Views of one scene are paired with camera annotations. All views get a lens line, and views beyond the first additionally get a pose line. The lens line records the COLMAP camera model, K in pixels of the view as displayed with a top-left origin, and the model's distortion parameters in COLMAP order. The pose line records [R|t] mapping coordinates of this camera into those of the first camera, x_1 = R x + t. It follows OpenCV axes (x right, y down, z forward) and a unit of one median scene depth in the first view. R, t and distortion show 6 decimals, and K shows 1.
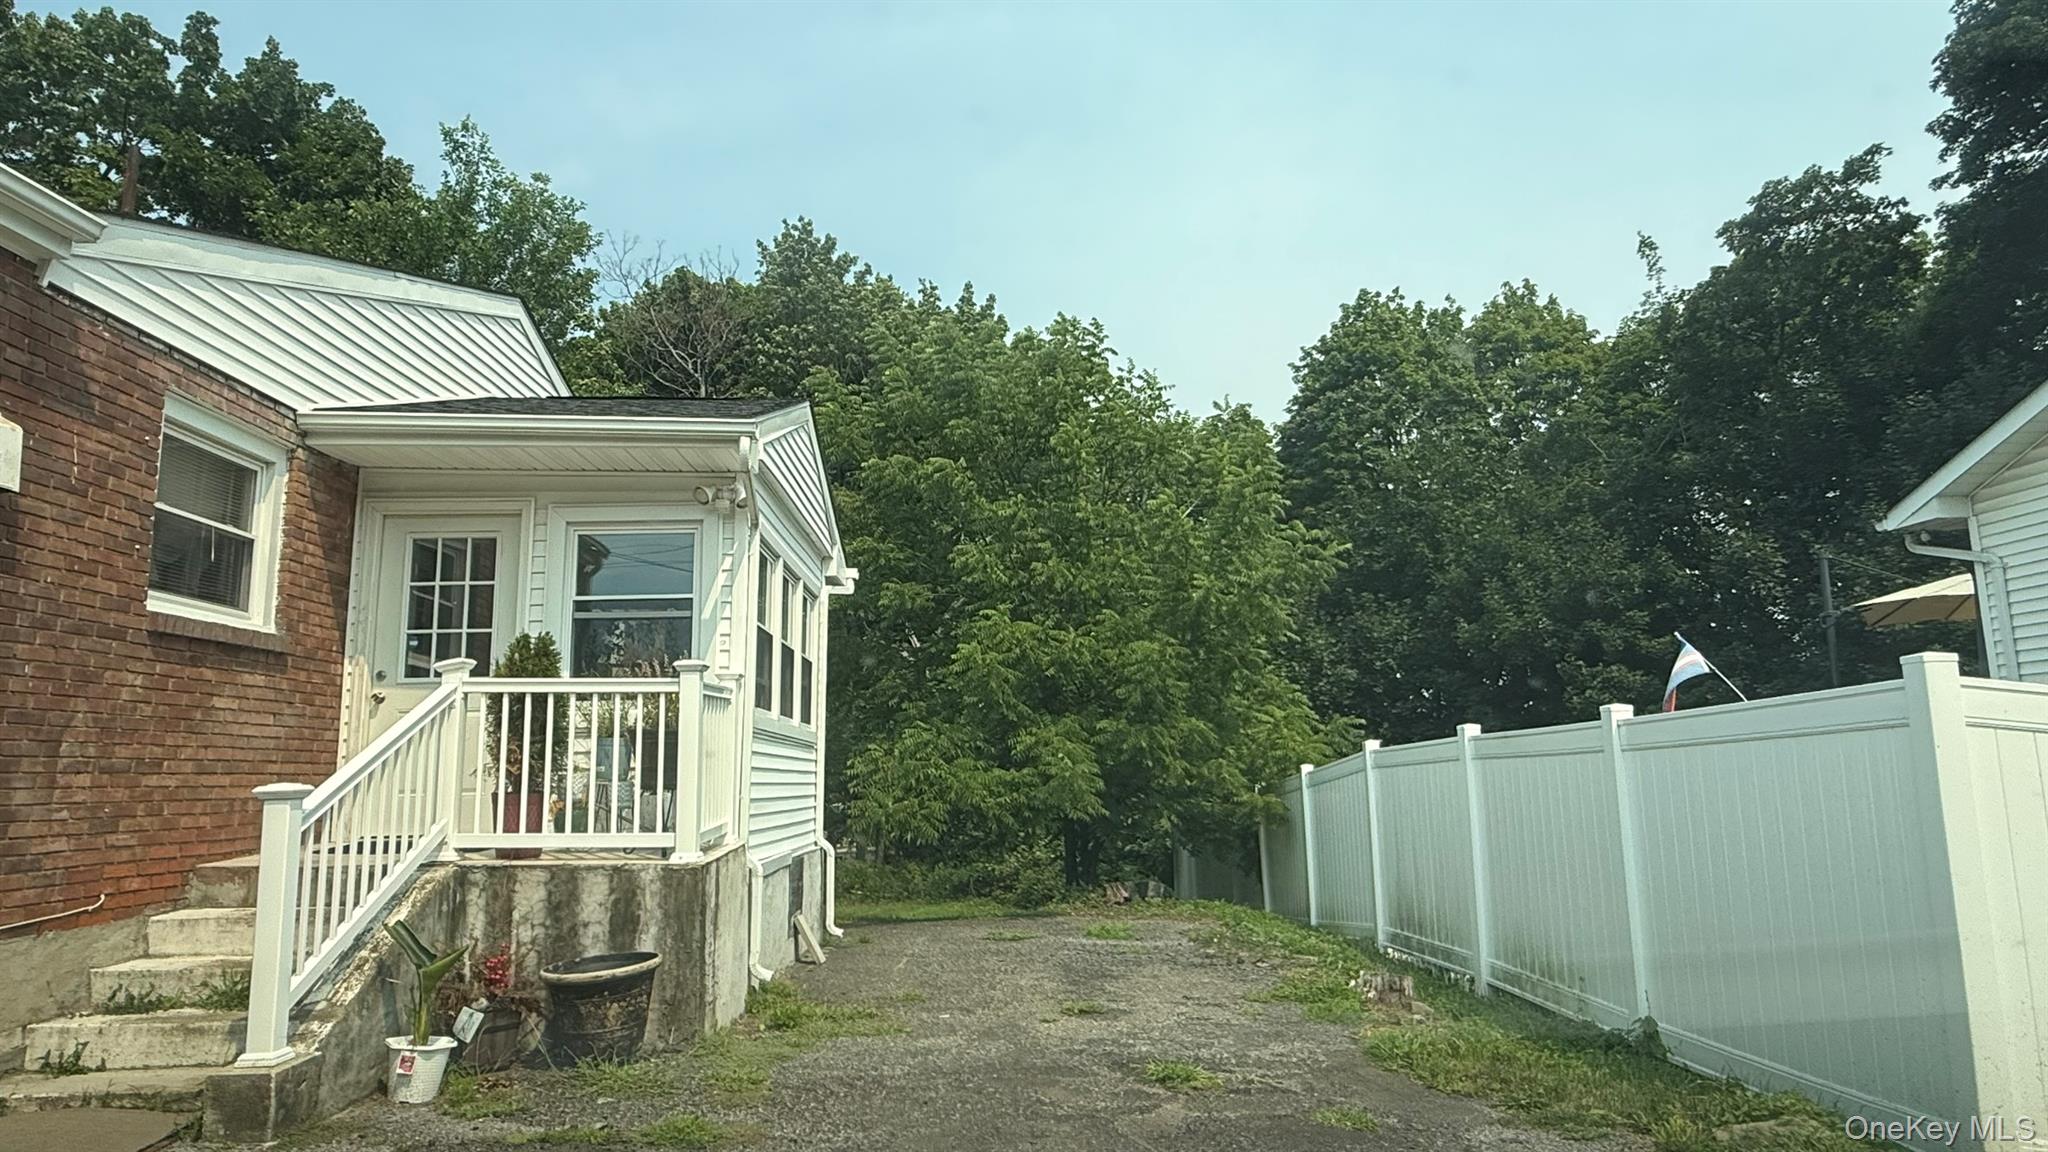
lens RADIAL K [[1120.4, 0, 1024.0], [0, 1120.4, 576.0], [0, 0, 1]] dist [0.002530, 0.000879]
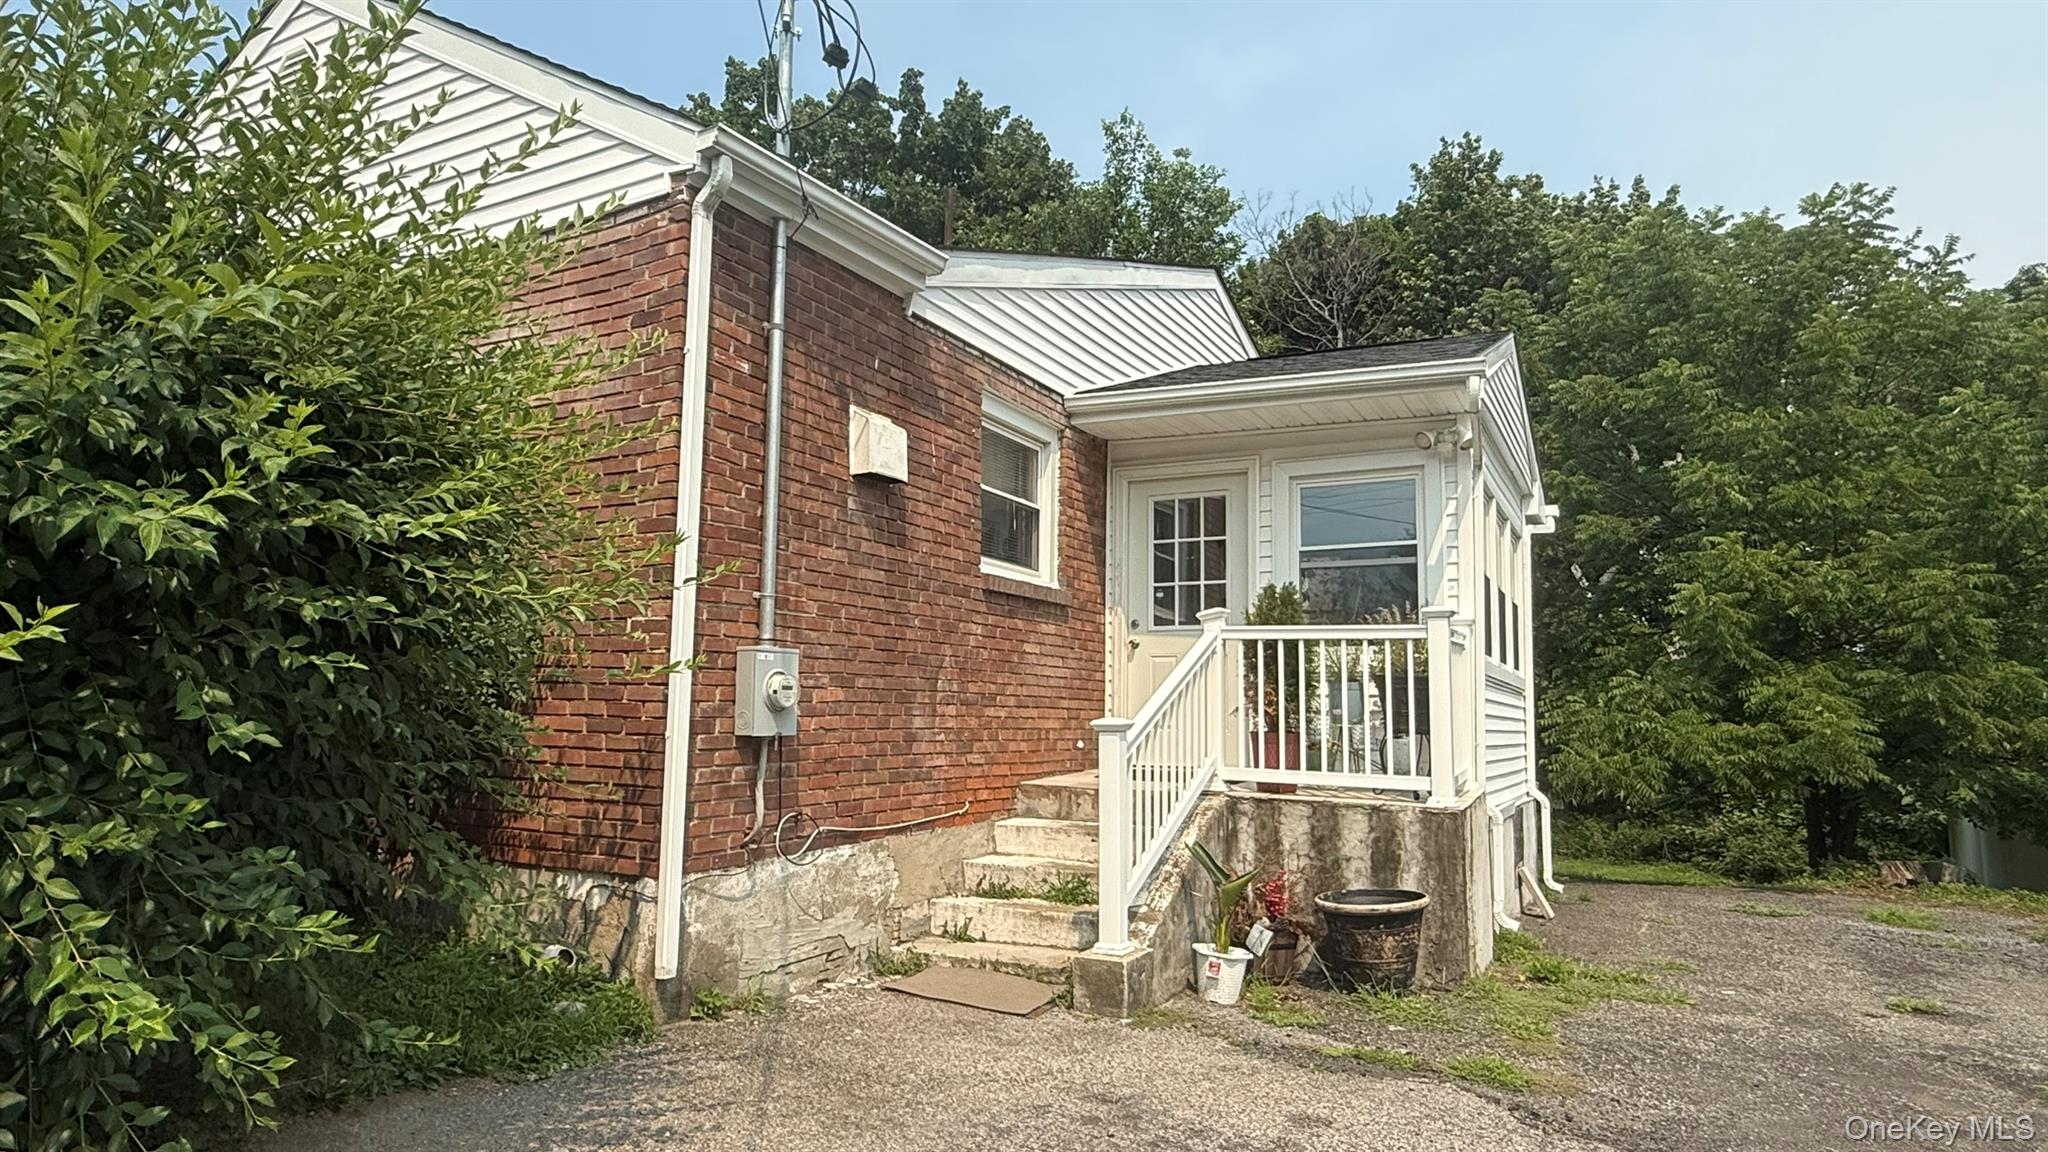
lens RADIAL K [[1120.4, 0, 1024.0], [0, 1120.4, 576.0], [0, 0, 1]] dist [0.002530, 0.000879]
pose [[0.889449, -0.028031, -0.456173, -0.164607], [0.051000, 0.997971, 0.038117, -0.008577], [0.454179, -0.057168, 0.889074, -0.052440]]
